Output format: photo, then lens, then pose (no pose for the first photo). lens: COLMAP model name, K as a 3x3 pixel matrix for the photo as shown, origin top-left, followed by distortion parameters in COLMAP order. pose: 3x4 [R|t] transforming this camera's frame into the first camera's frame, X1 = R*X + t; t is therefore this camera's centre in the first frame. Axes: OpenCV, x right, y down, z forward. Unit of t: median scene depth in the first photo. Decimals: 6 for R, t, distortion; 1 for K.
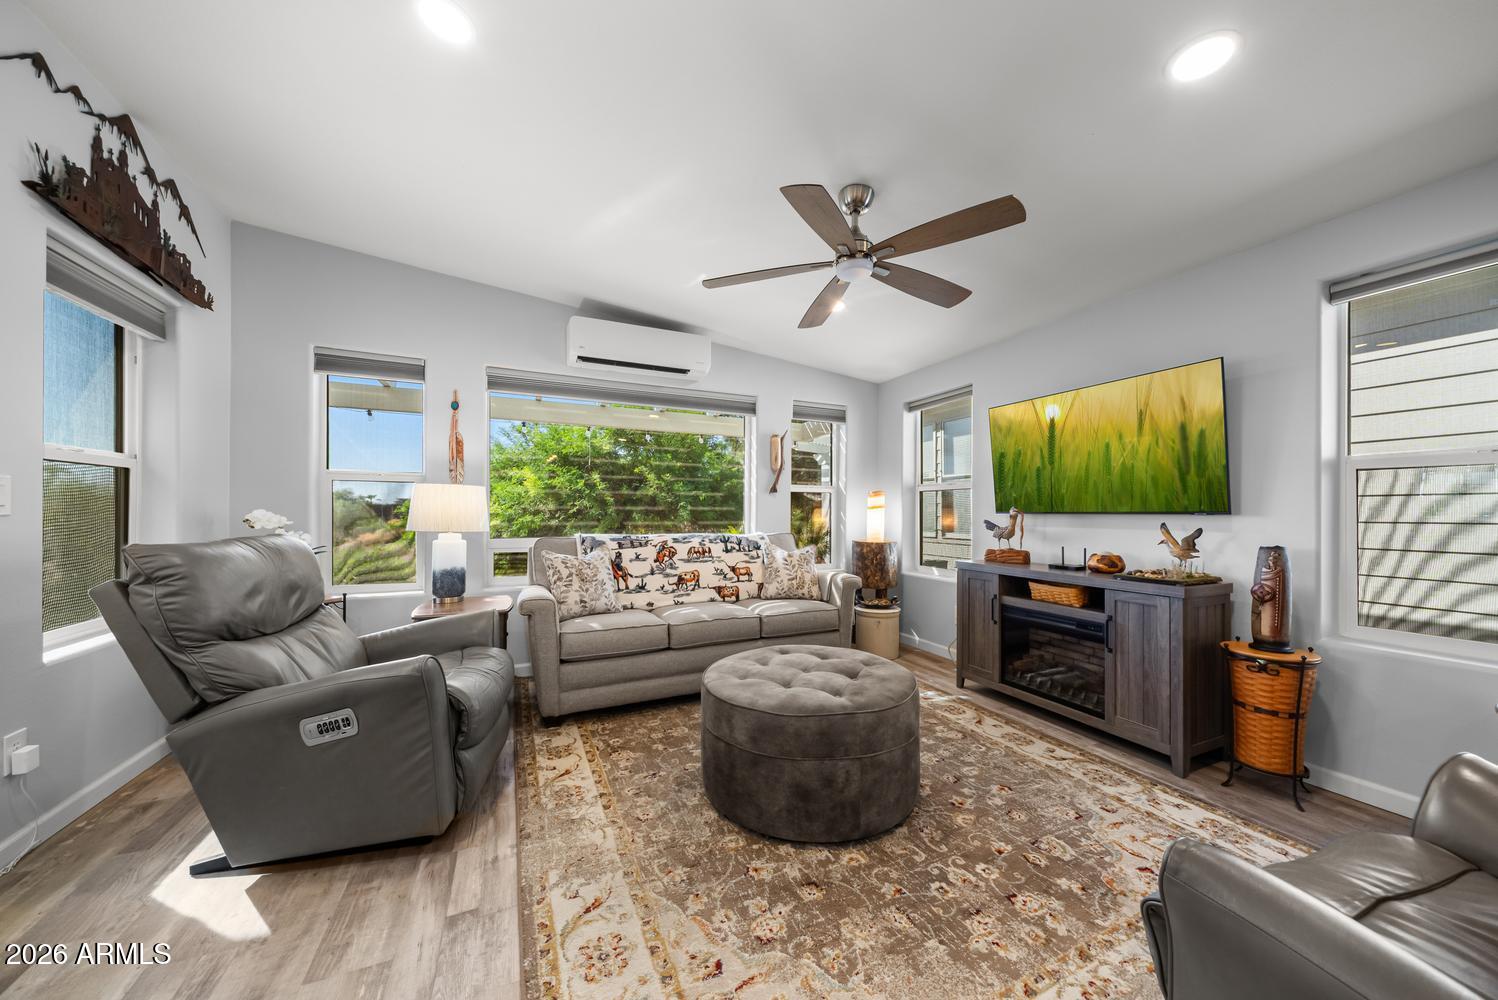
lens RADIAL K [[503.9, 0, 751.3], [0, 503.9, 506.9], [0, 0, 1]] dist [-0.000411, -0.000072]
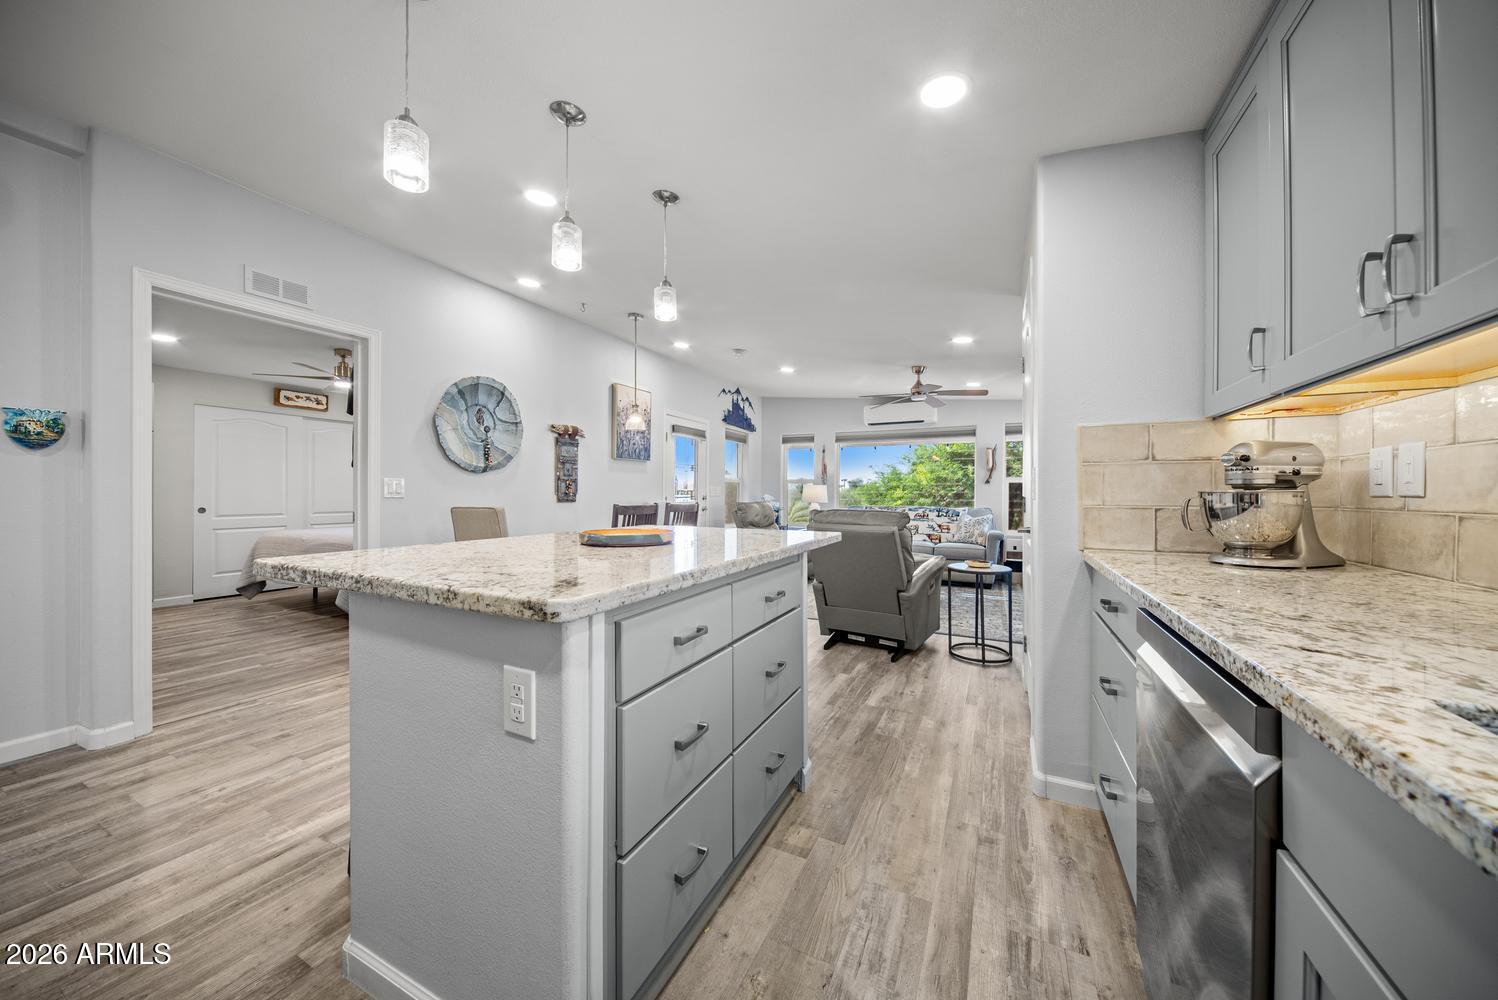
lens RADIAL K [[510.3, 0, 746.2], [0, 510.3, 491.9], [0, 0, 1]] dist [-0.000436, -0.000106]
pose [[0.617298, -0.004386, -0.786718, 1.066250], [0.004251, 0.999988, -0.002239, -0.002146], [0.786718, -0.001963, 0.617309, -0.777367]]
